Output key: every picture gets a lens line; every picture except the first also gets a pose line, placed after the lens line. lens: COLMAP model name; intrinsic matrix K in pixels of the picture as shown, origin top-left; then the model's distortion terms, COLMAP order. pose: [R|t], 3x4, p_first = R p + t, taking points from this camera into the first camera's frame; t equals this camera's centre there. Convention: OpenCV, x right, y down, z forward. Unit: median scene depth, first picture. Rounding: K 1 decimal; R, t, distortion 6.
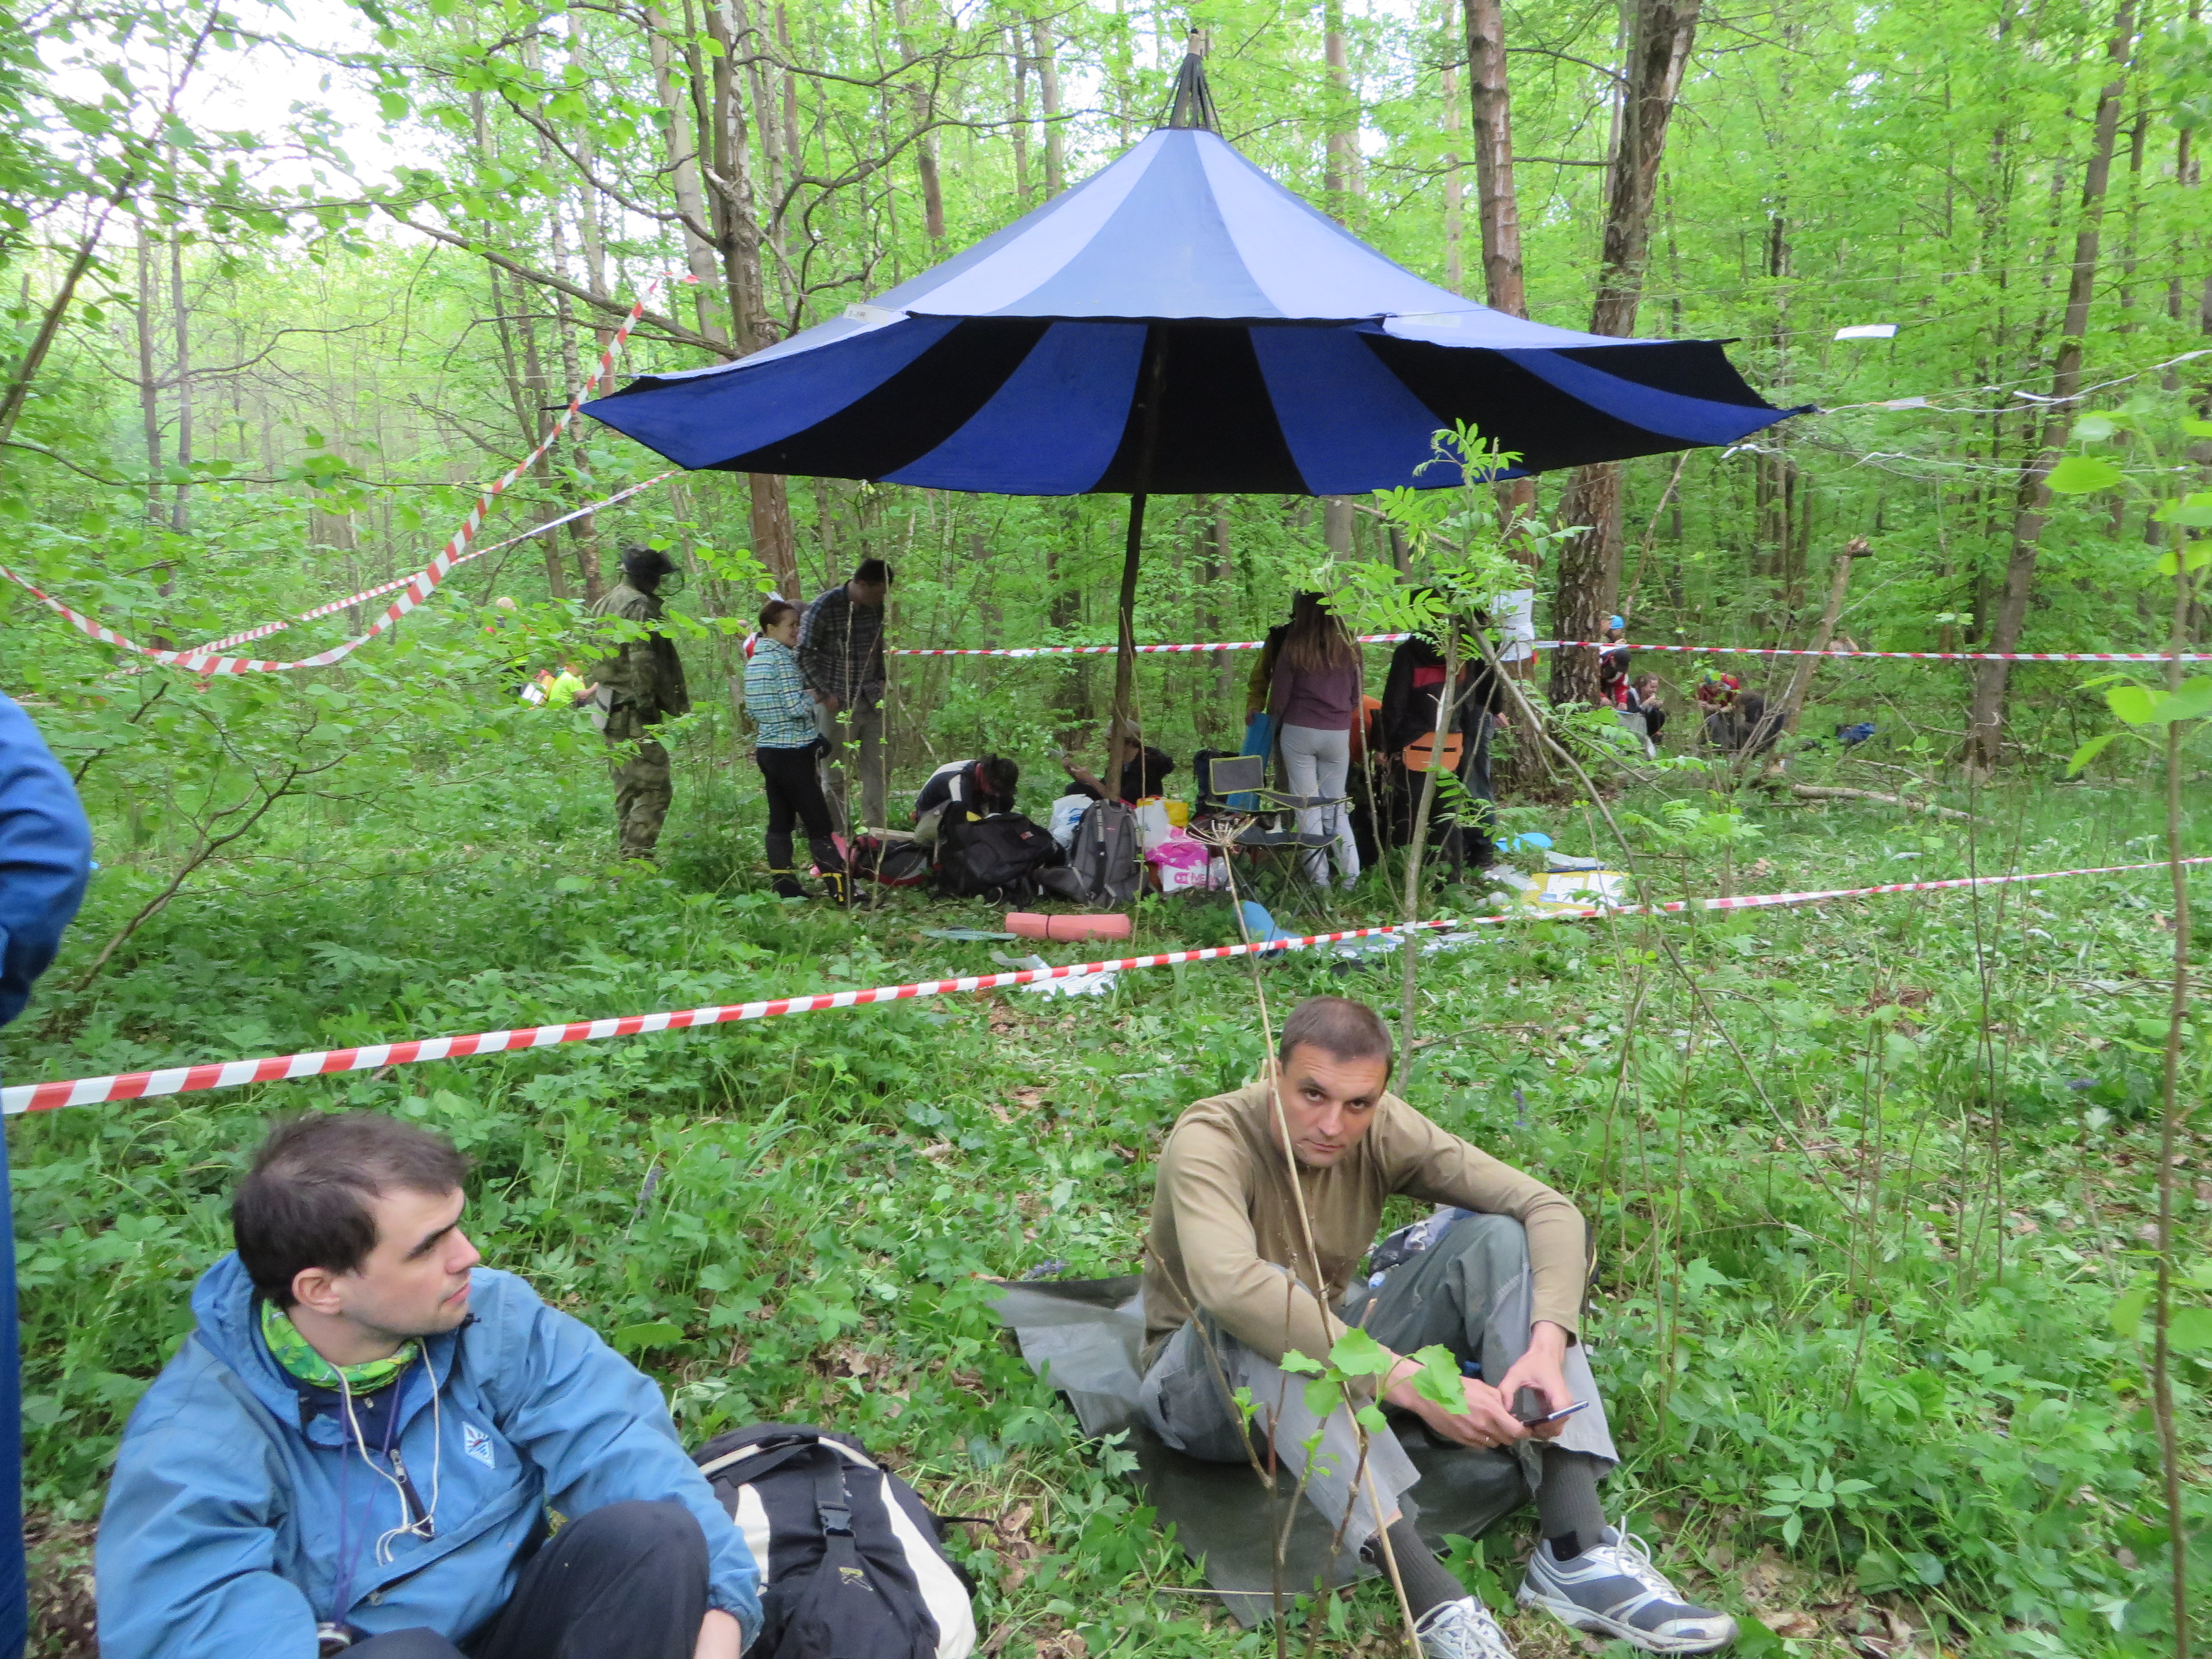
lens RADIAL K [[1685.4, 0, 1106.0], [0, 1685.4, 829.5], [0, 0, 1]] dist [-0.009553, 0.016303]
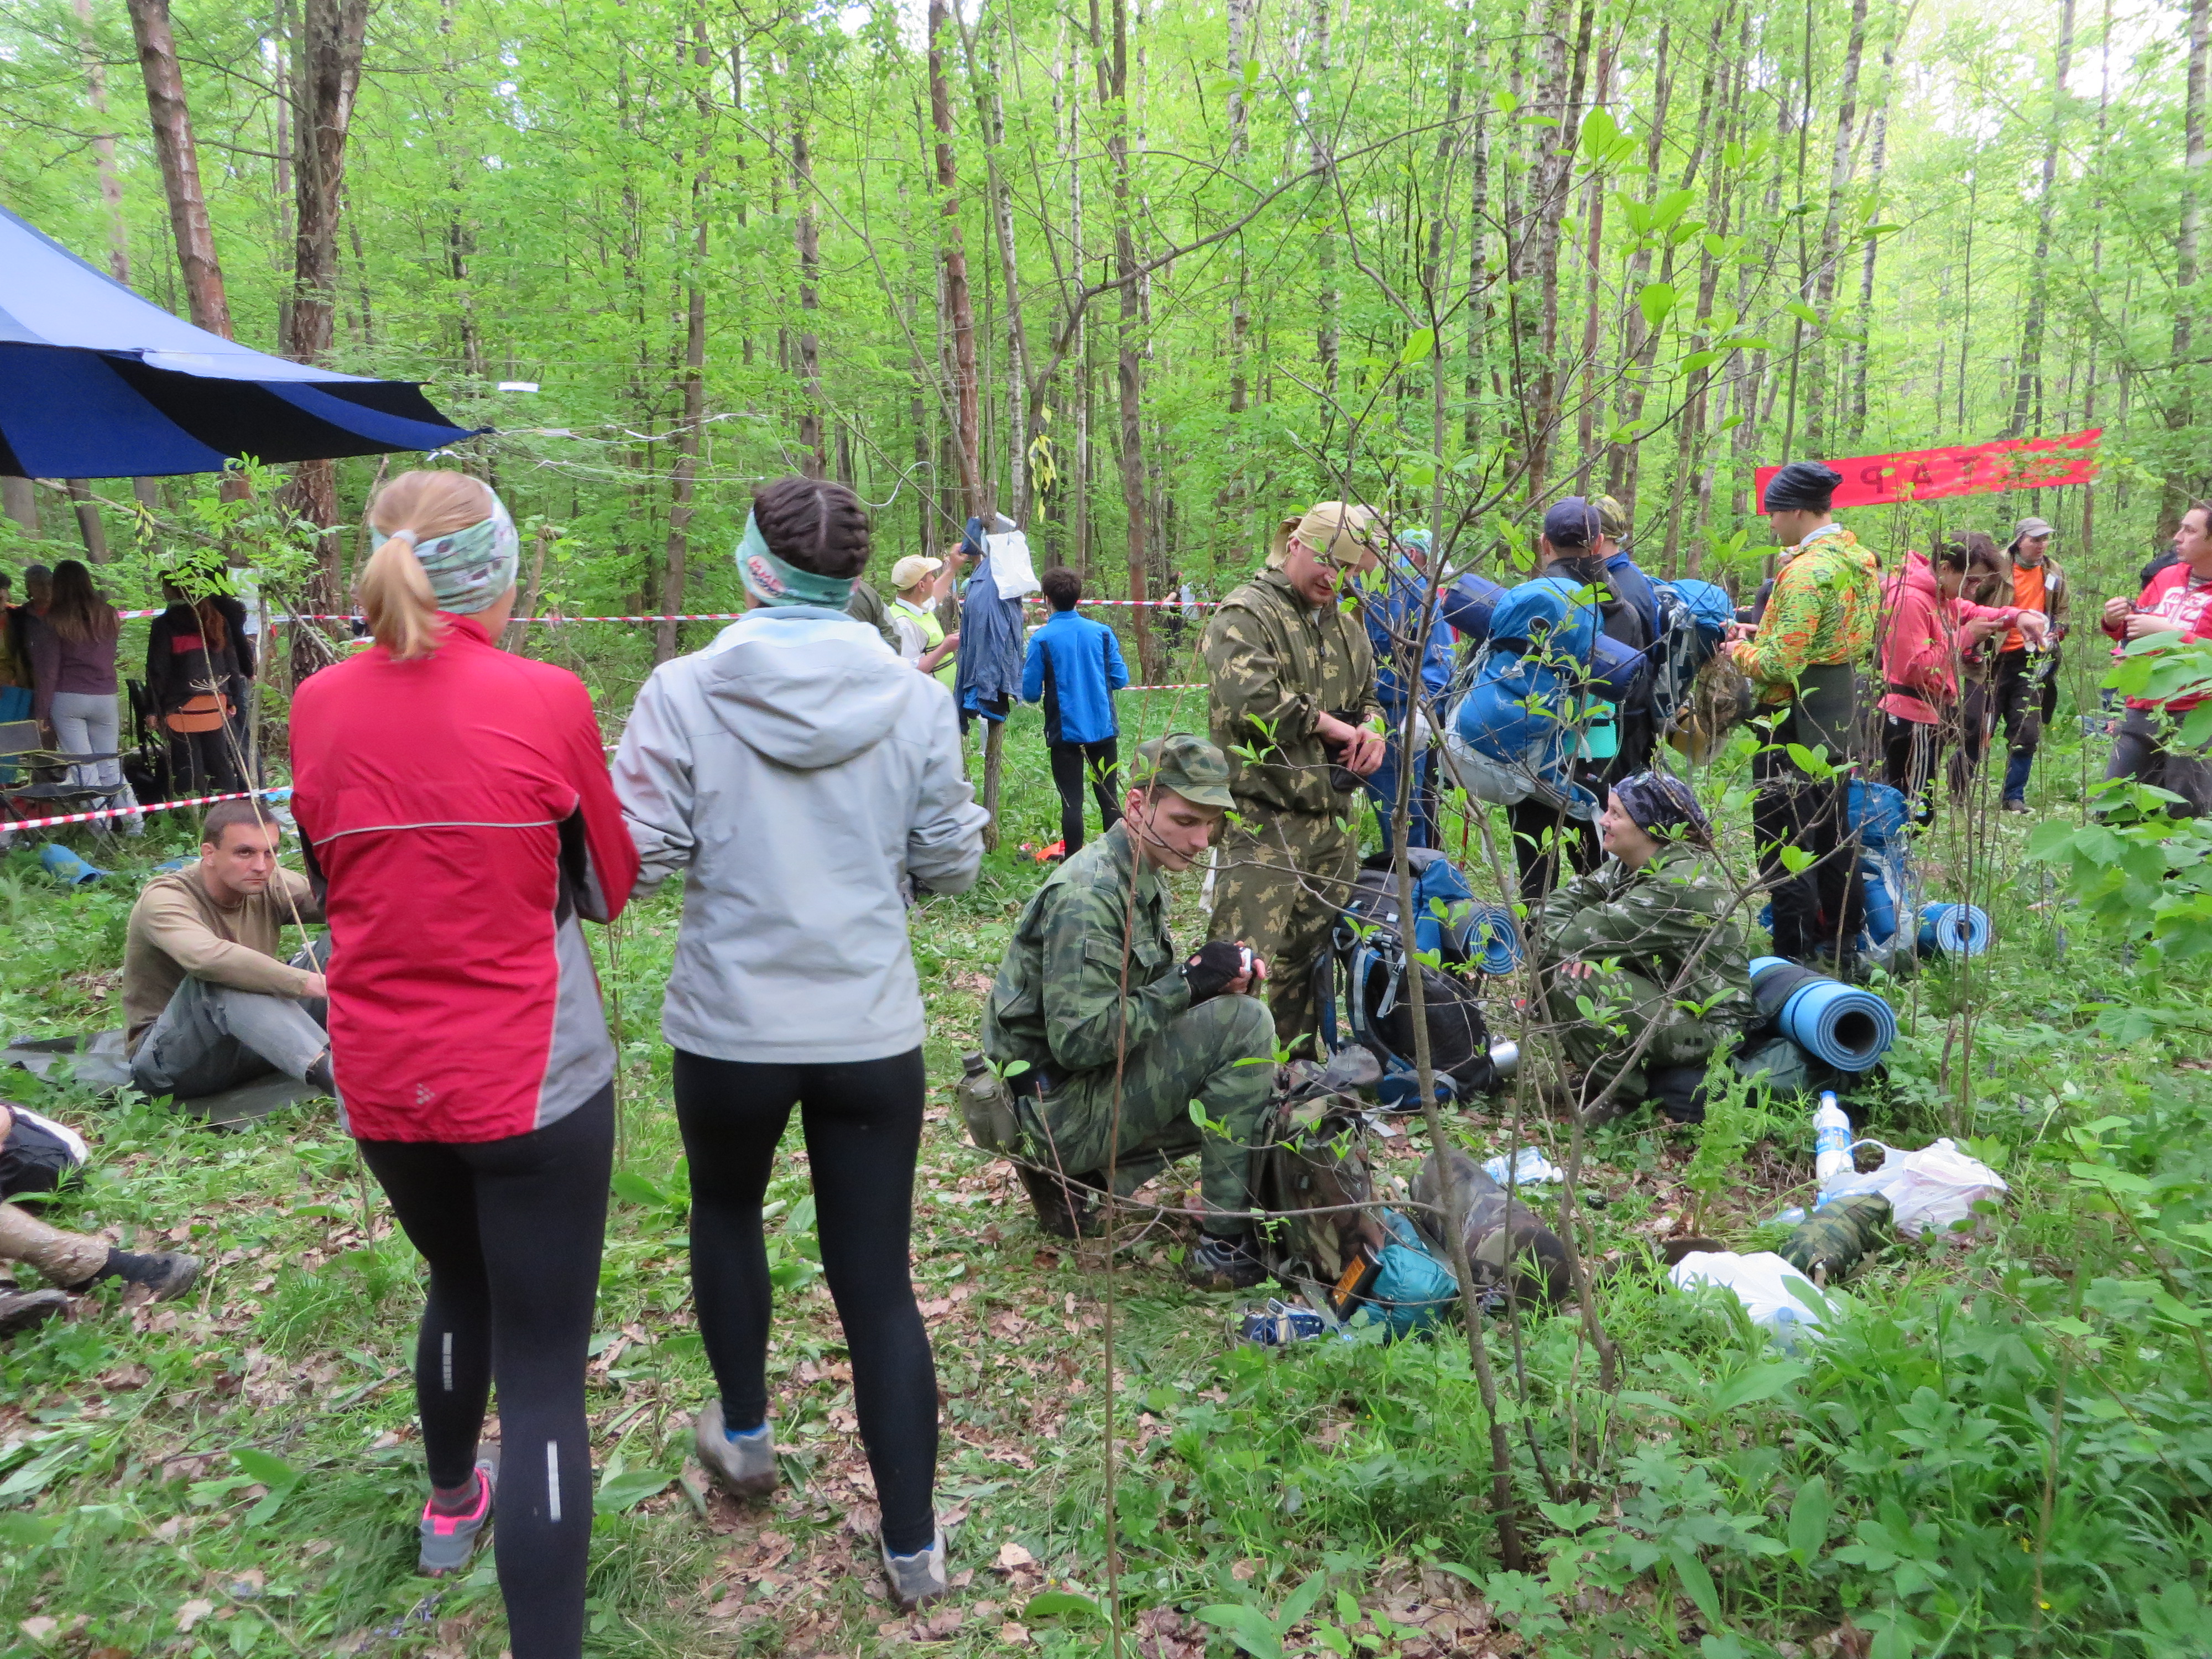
lens RADIAL K [[1685.4, 0, 1106.0], [0, 1685.4, 829.5], [0, 0, 1]] dist [-0.009553, 0.016303]
pose [[0.751893, -0.103236, 0.651152, -0.068592], [0.094627, 0.994337, 0.048378, 0.026419], [-0.652458, 0.025242, 0.757404, -0.188803]]
